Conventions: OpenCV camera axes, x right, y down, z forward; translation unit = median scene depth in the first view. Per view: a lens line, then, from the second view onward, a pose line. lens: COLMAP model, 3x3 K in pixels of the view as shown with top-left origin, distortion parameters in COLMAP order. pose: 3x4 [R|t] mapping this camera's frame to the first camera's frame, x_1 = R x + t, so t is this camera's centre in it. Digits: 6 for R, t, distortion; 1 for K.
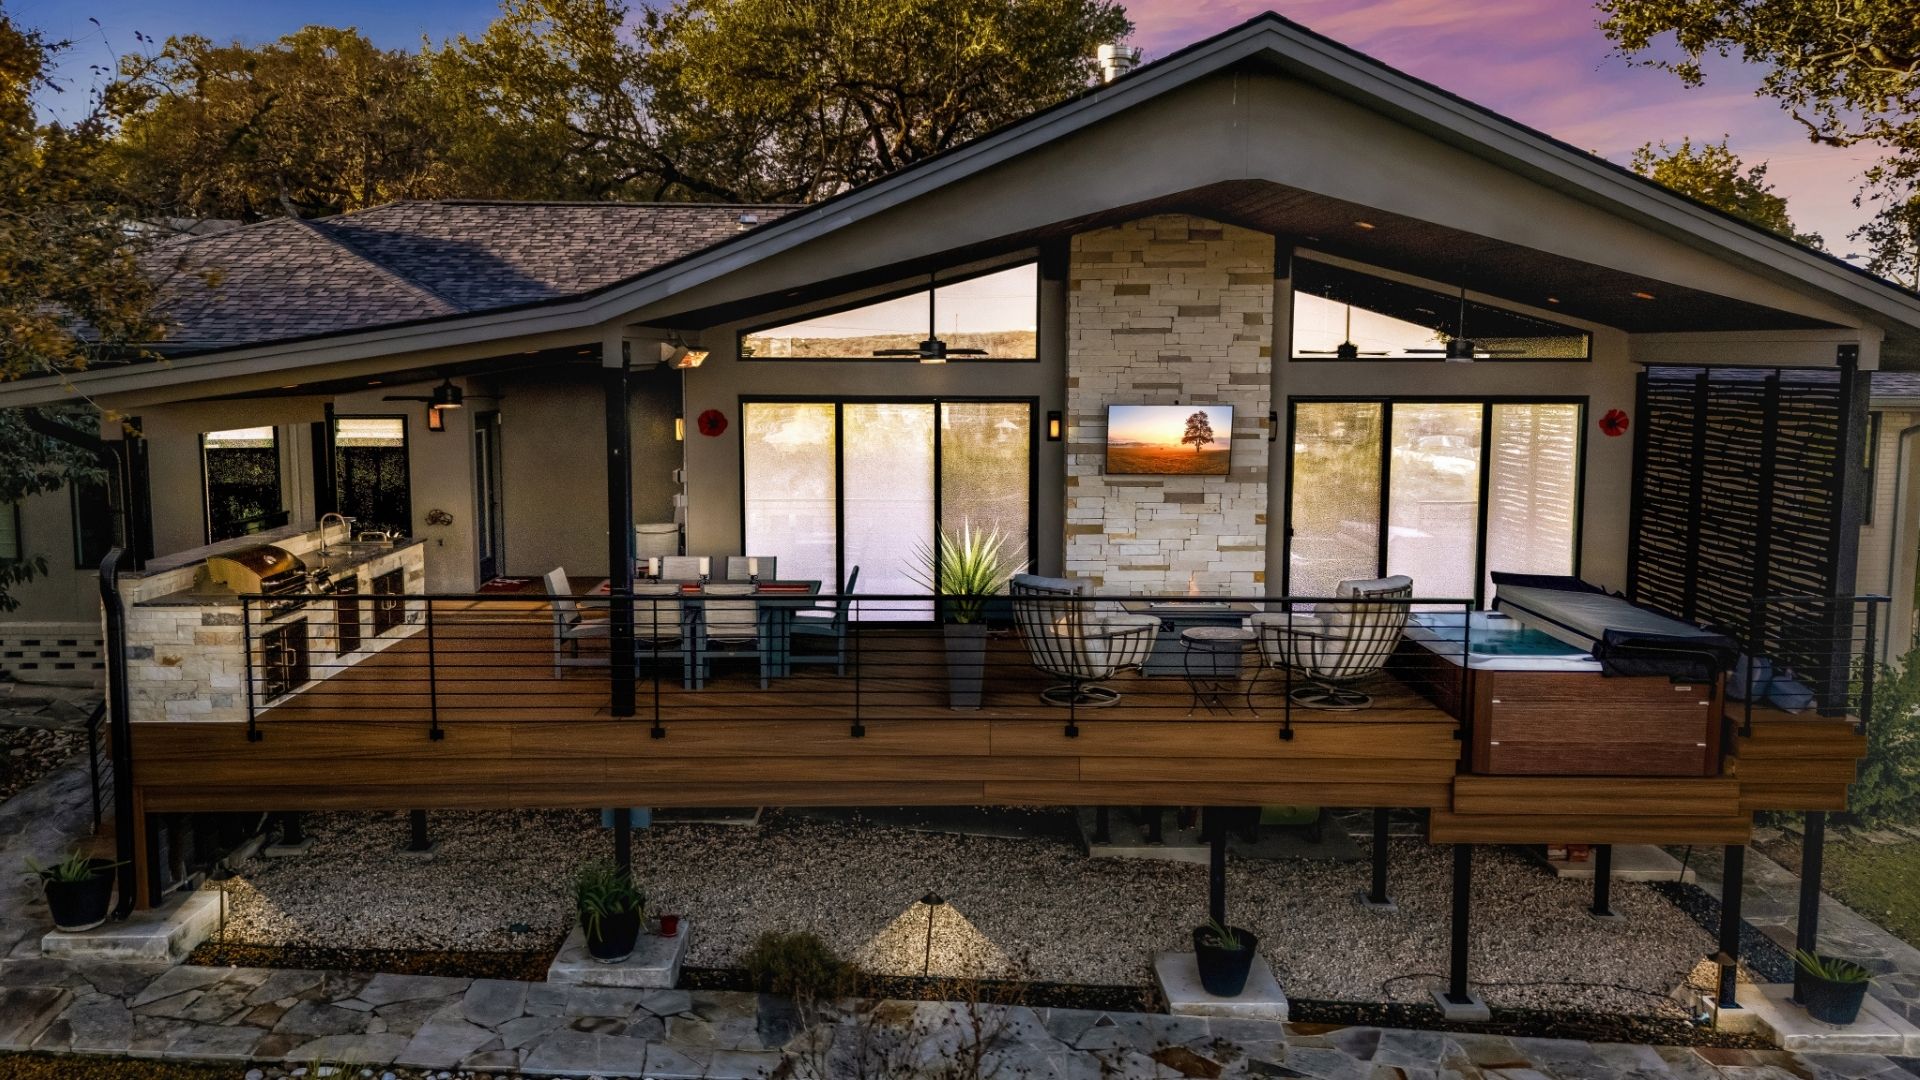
lens RADIAL K [[1438.8, 0, 953.9], [0, 1438.8, 512.6], [0, 0, 1]] dist [0.104160, -0.102274]
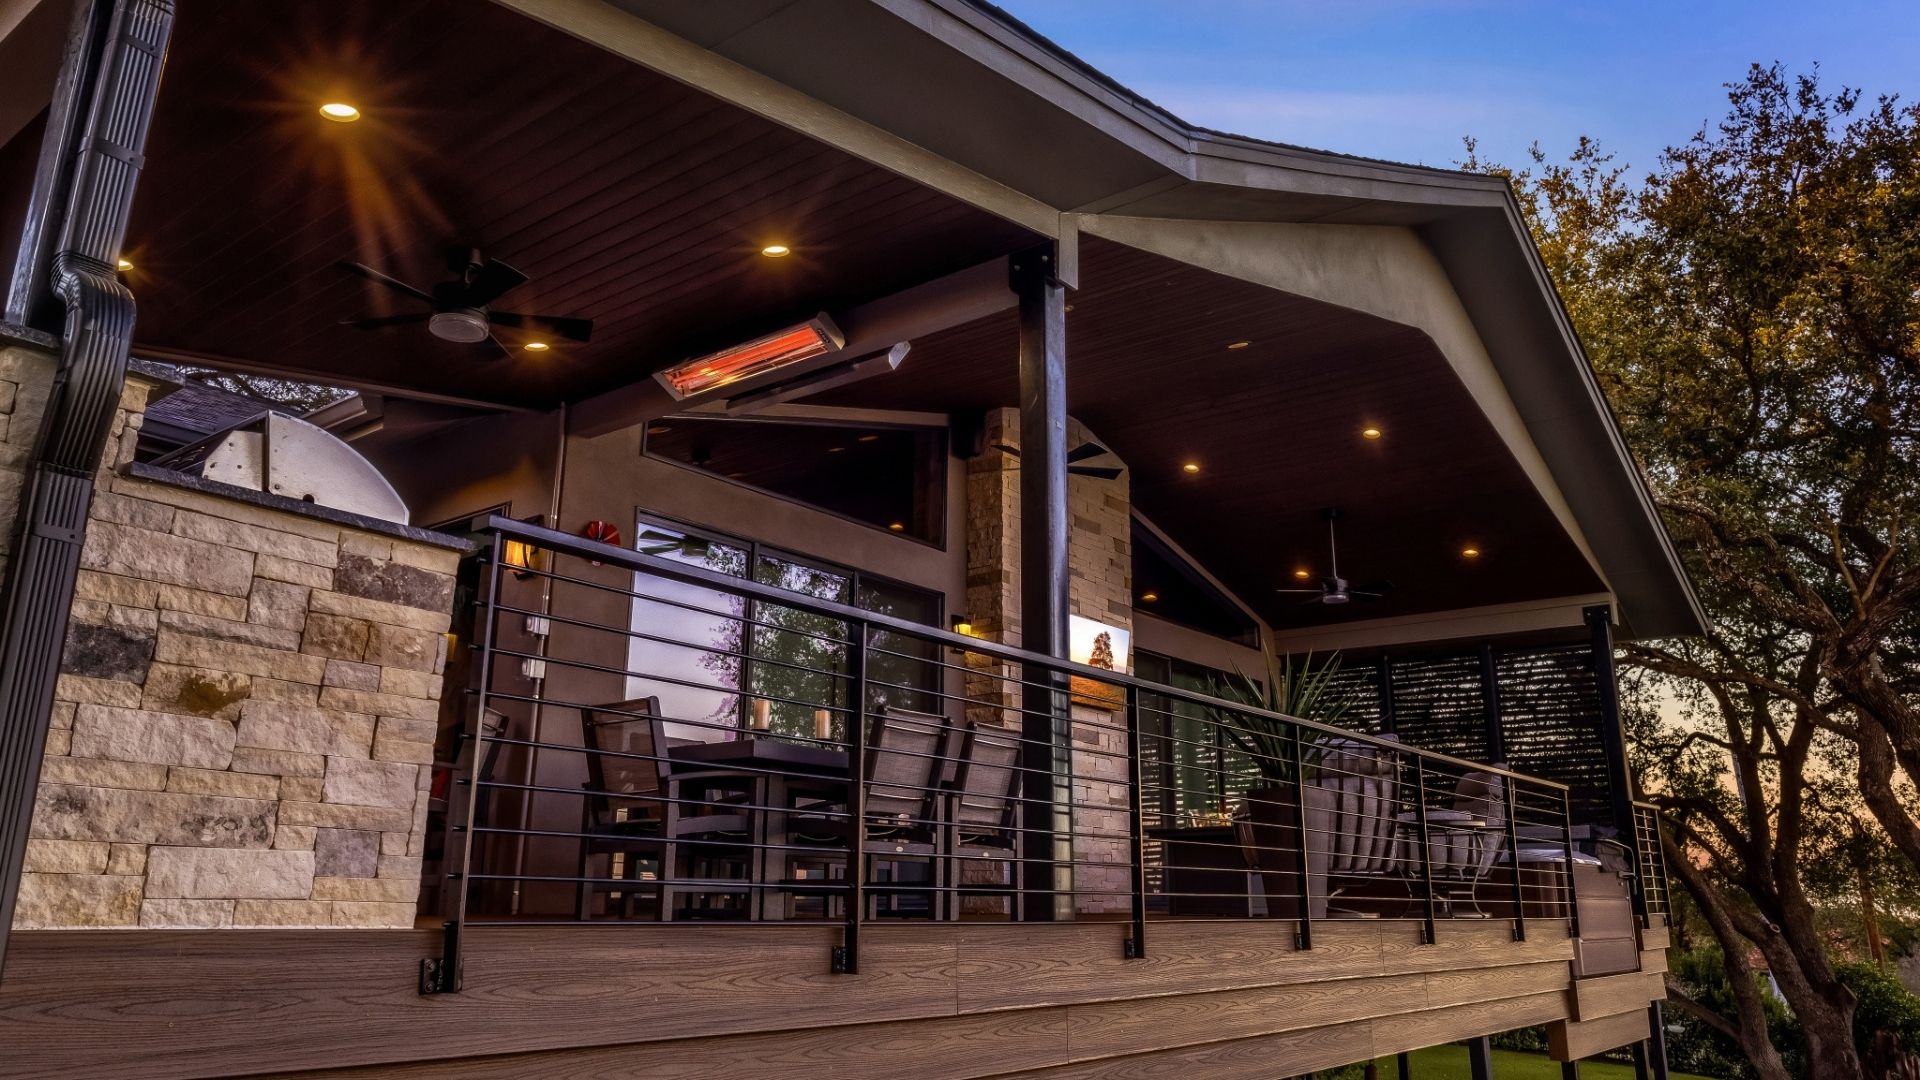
lens RADIAL K [[1358.0, 0, 961.7], [0, 1358.0, 519.0], [0, 0, 1]] dist [0.000955, -0.034221]
pose [[0.620762, 0.215135, 0.753904, -0.503549], [0.081467, 0.938707, -0.334950, 0.130271], [-0.779755, 0.269343, 0.565187, 0.575941]]
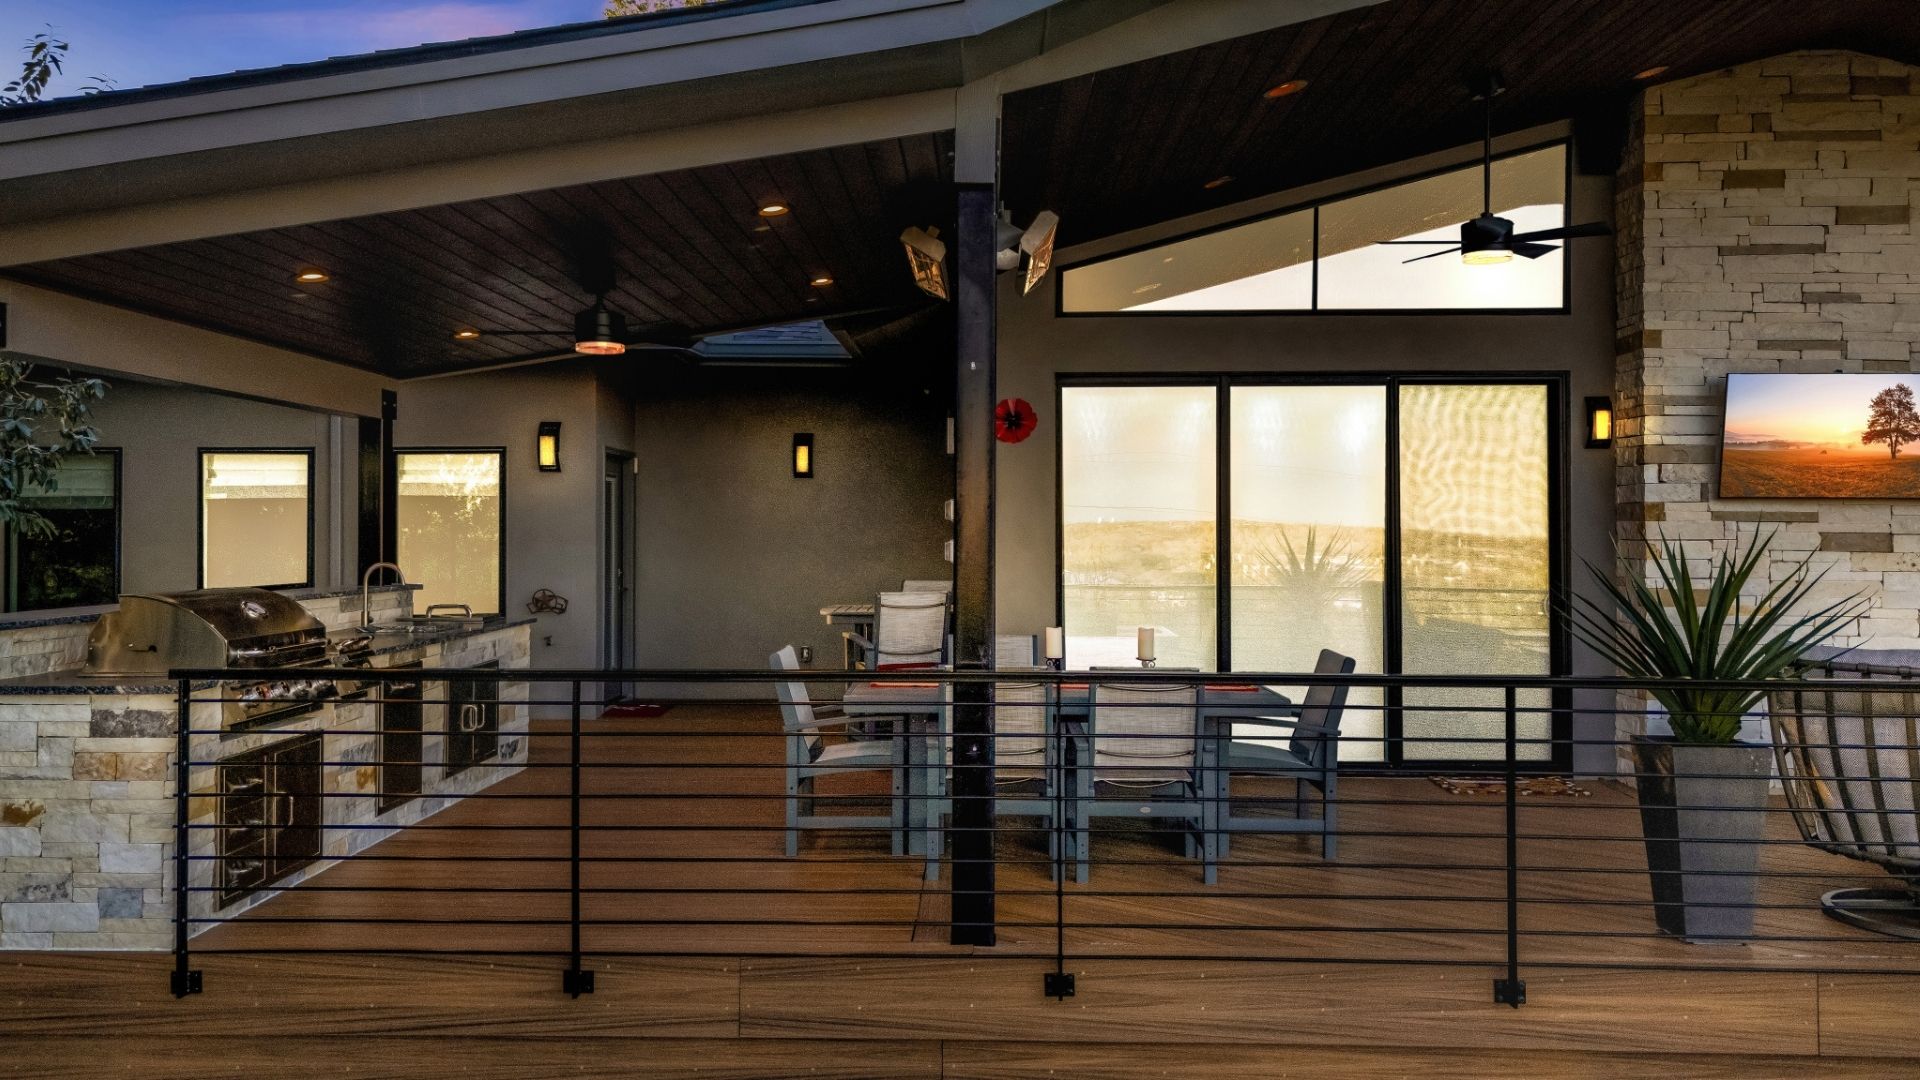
lens RADIAL K [[1438.8, 0, 953.9], [0, 1438.8, 512.6], [0, 0, 1]] dist [0.104160, -0.102274]
pose [[0.999253, -0.001499, -0.038623, -0.173917], [-0.002928, 0.993440, -0.114316, 0.046151], [0.038541, 0.114344, 0.992693, 0.423602]]
